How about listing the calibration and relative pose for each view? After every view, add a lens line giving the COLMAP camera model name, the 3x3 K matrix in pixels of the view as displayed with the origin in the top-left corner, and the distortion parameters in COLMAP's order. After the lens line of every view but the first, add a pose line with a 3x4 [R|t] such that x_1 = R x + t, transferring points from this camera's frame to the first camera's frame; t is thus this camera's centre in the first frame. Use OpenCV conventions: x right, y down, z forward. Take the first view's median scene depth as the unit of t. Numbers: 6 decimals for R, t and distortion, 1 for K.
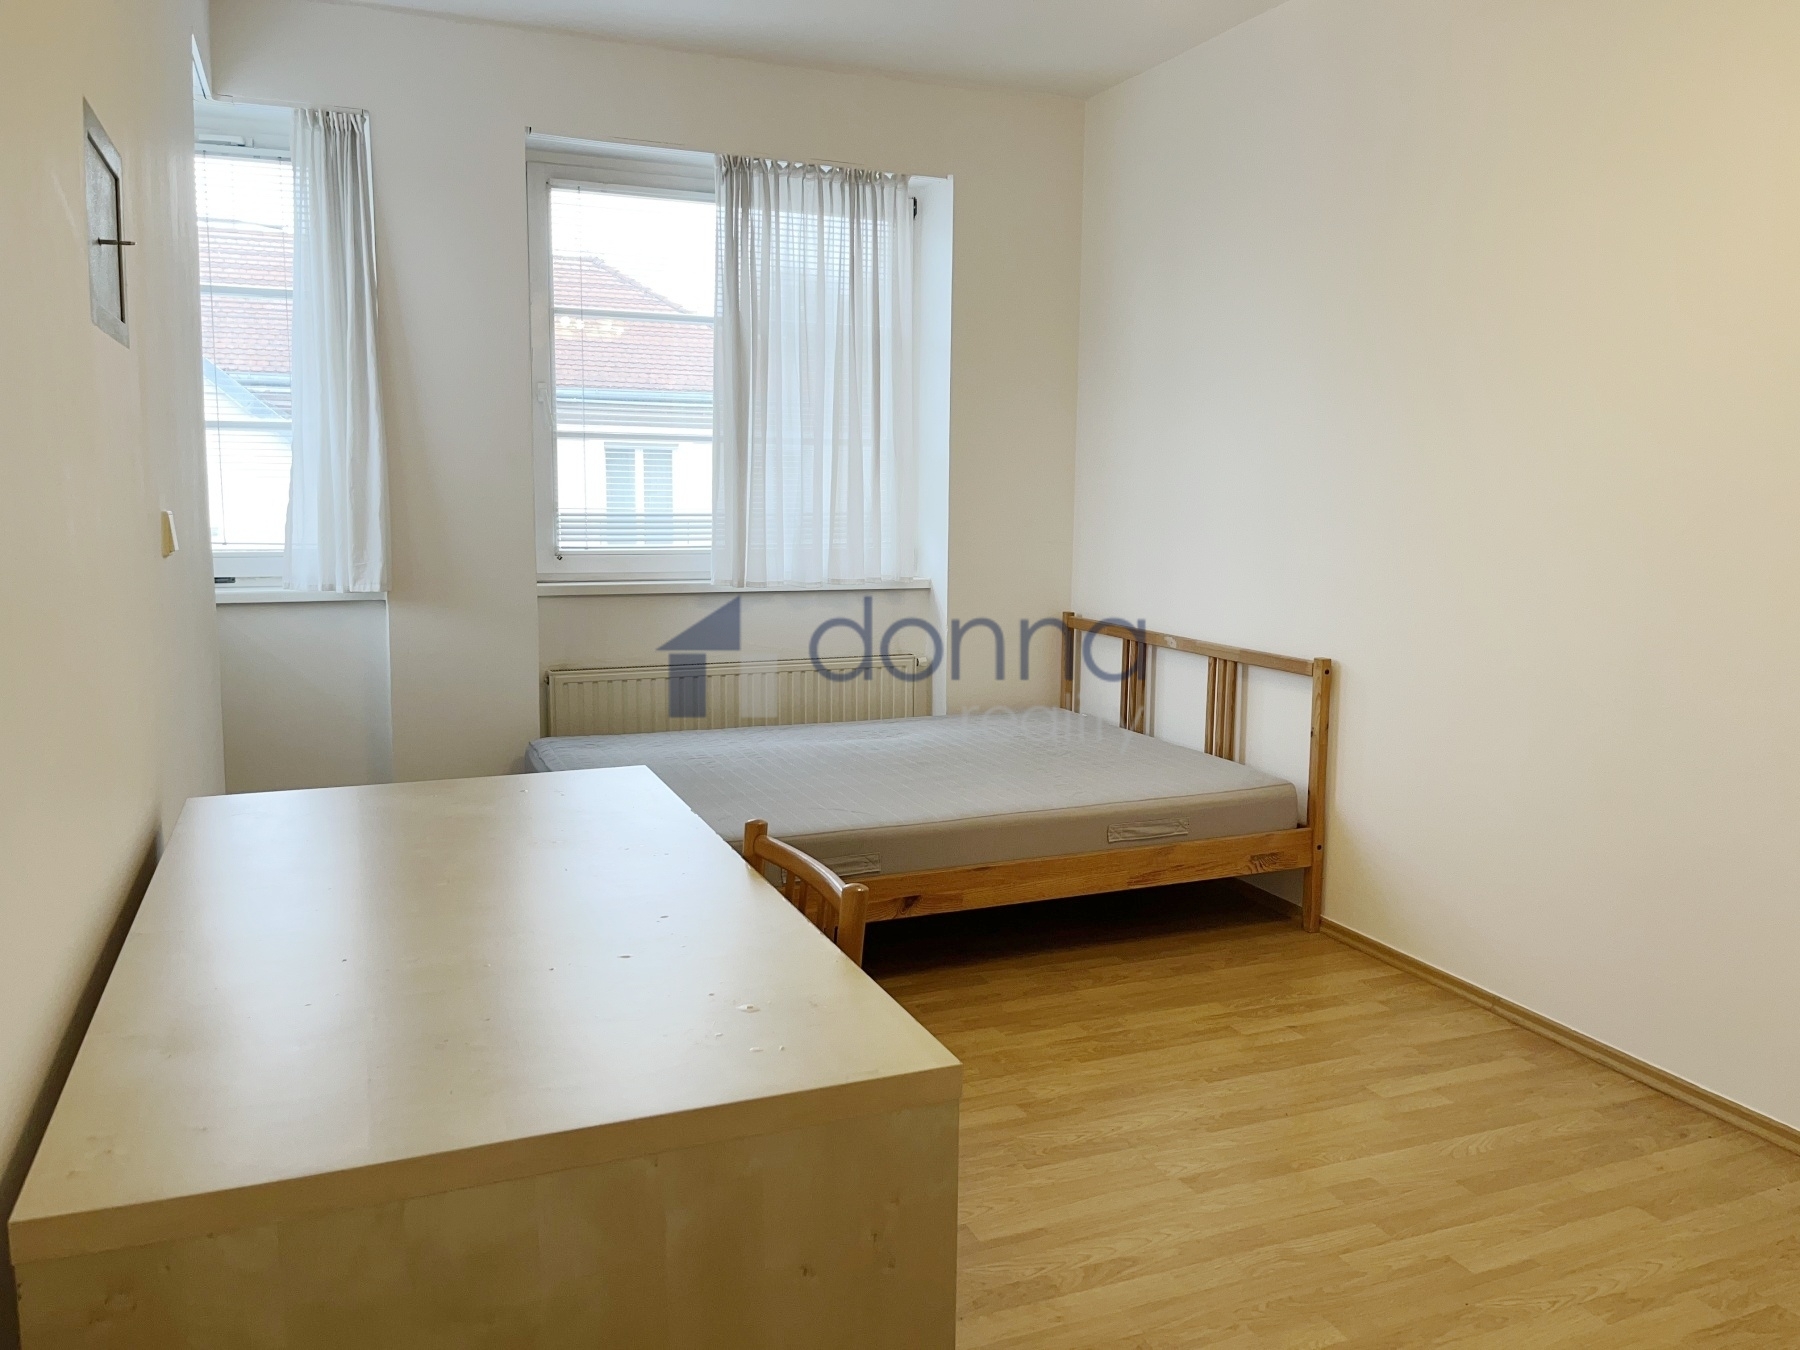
lens RADIAL K [[1356.7, 0, 911.7], [0, 1356.7, 670.9], [0, 0, 1]] dist [0.067585, -0.113060]
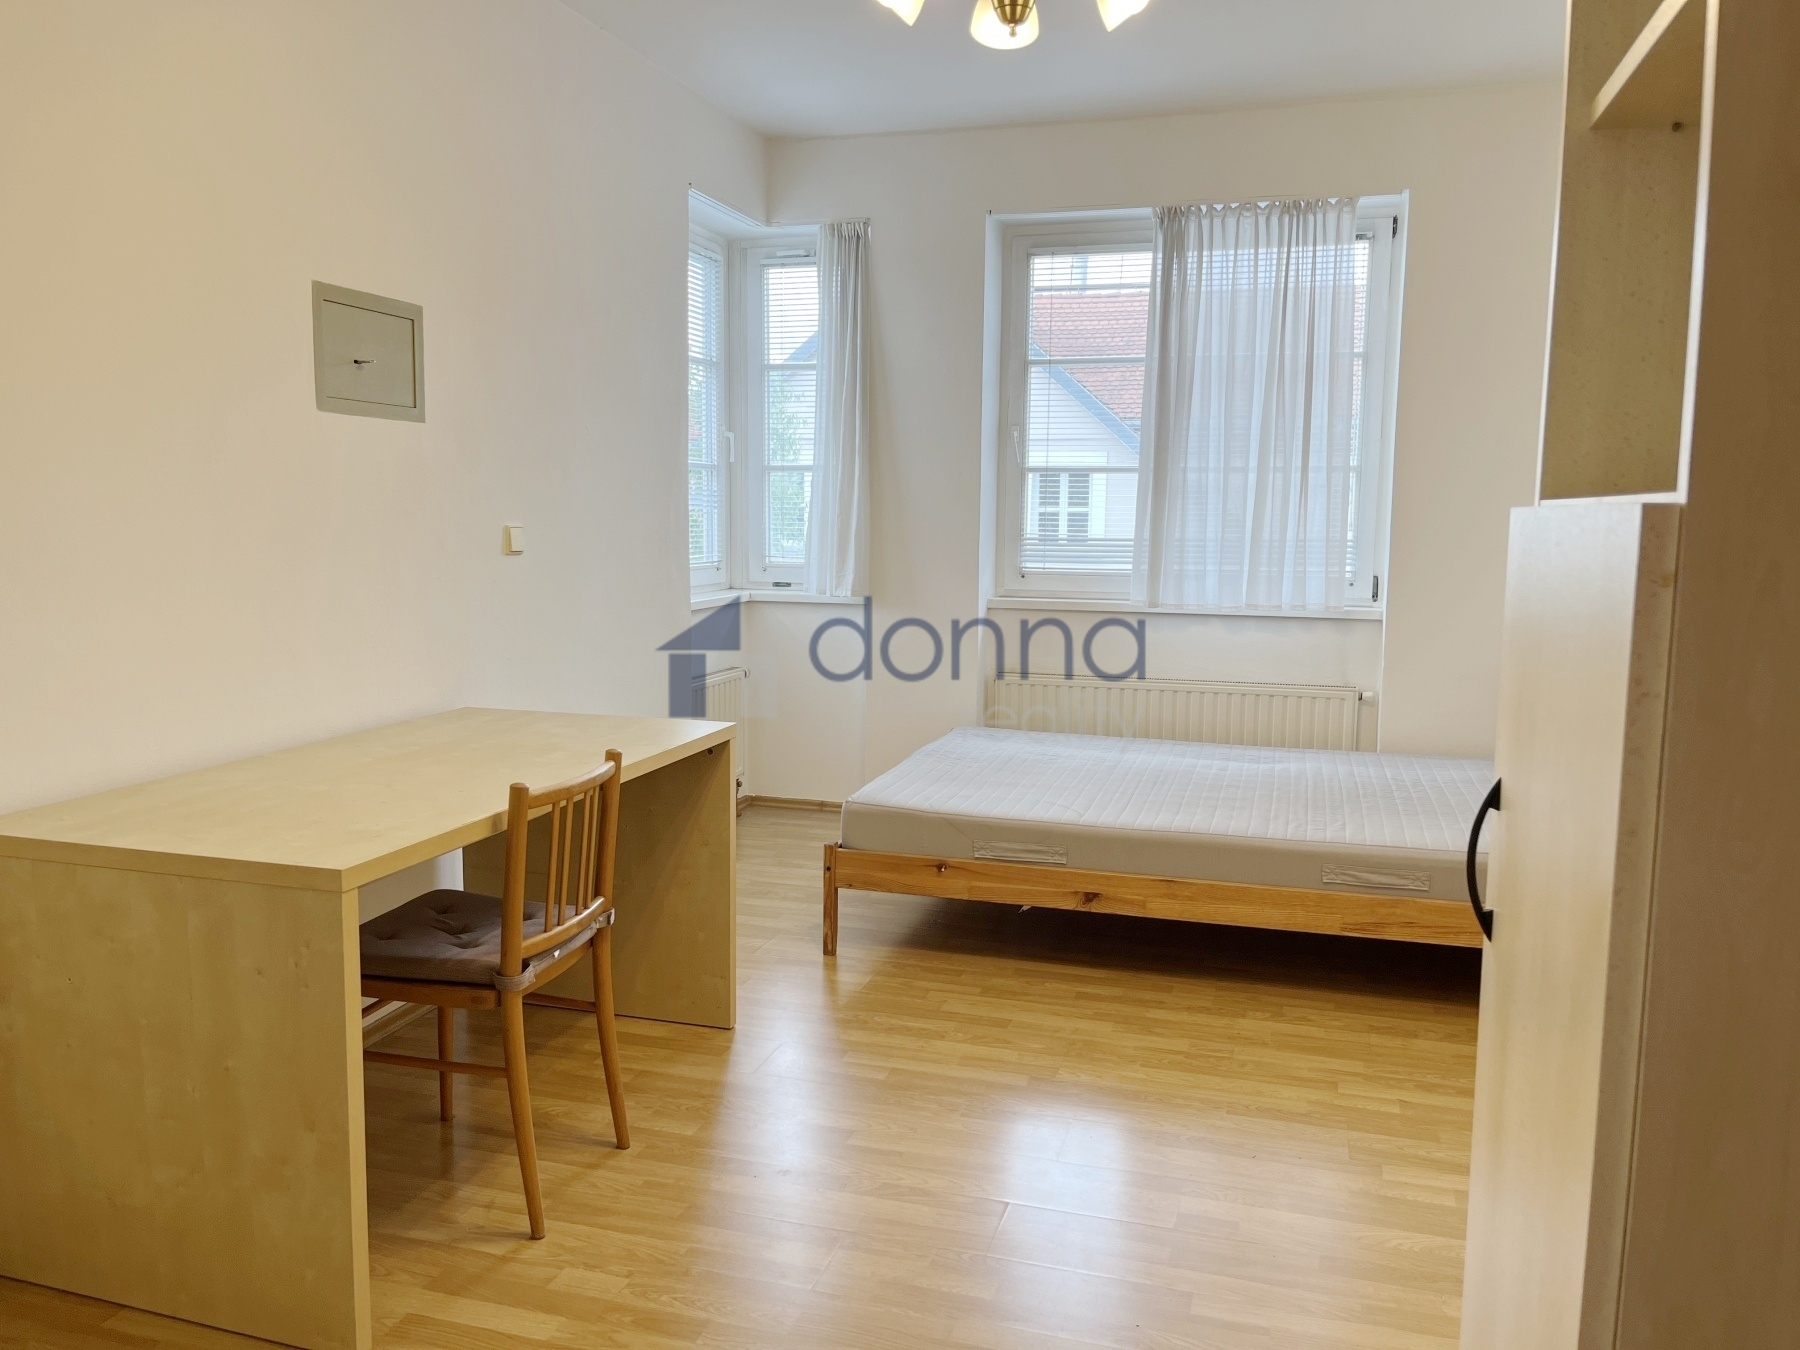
lens RADIAL K [[1346.6, 0, 898.4], [0, 1346.6, 708.0], [0, 0, 1]] dist [0.003766, 0.001069]
pose [[0.768599, 0.091134, -0.633206, 0.421004], [-0.090866, 0.995318, 0.032955, -0.000020], [0.633244, 0.032208, 0.773282, 0.060219]]
